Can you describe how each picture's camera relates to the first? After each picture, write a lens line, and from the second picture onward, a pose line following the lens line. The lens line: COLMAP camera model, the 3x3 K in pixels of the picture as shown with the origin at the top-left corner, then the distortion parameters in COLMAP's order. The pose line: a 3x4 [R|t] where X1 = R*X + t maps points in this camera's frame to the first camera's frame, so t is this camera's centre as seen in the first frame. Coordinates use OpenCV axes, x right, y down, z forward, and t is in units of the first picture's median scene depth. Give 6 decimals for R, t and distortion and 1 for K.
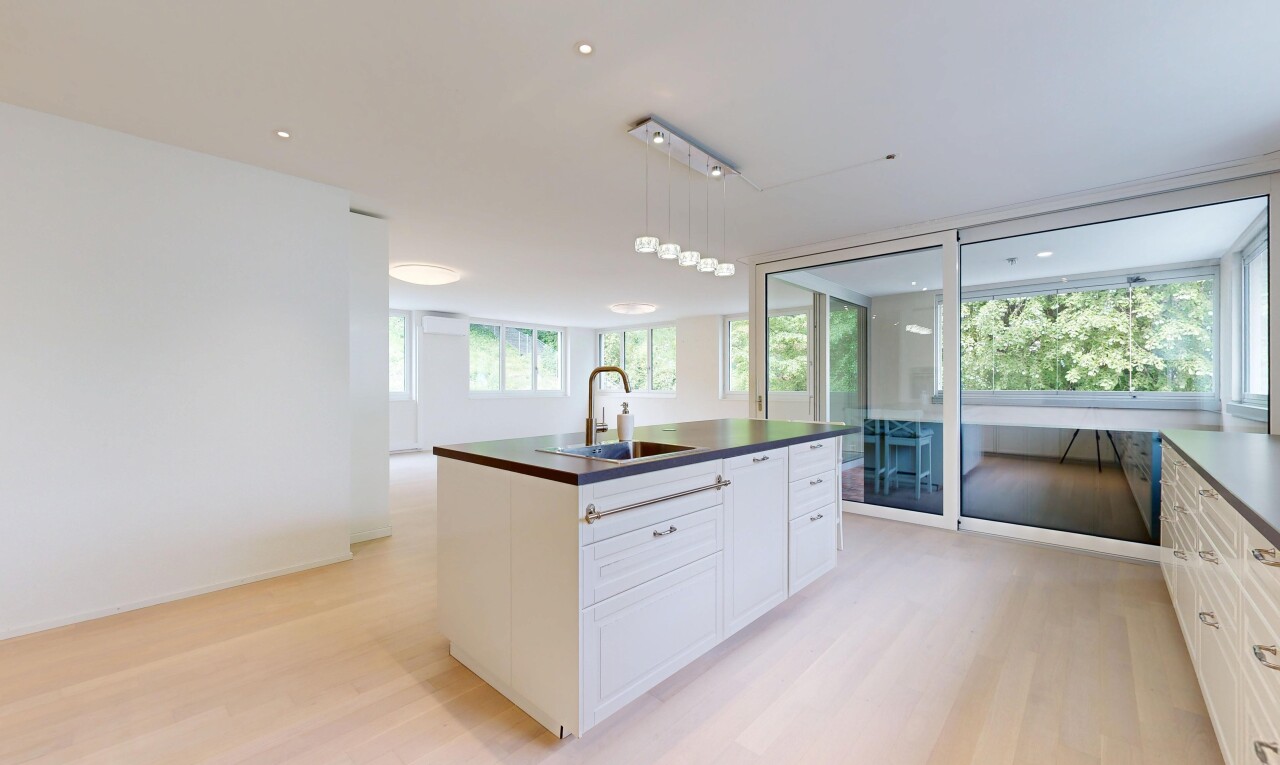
lens RADIAL K [[499.5, 0, 649.1], [0, 499.5, 378.8], [0, 0, 1]] dist [-0.002514, -0.000253]
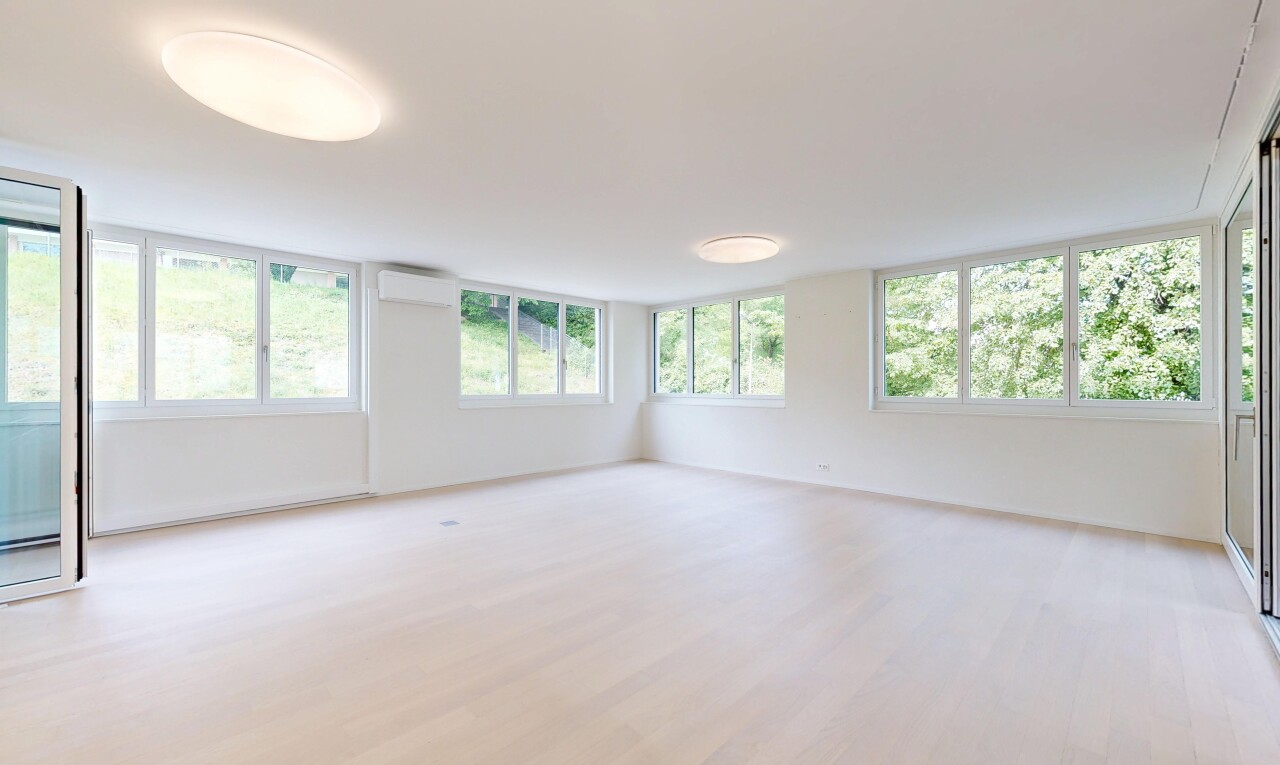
lens RADIAL K [[499.5, 0, 643.7], [0, 499.5, 385.1], [0, 0, 1]] dist [-0.002514, -0.000253]
pose [[0.998394, 0.000093, -0.056651, -0.070708], [0.000426, 0.999958, 0.009139, 0.003981], [0.056650, -0.009149, 0.998352, 0.292444]]
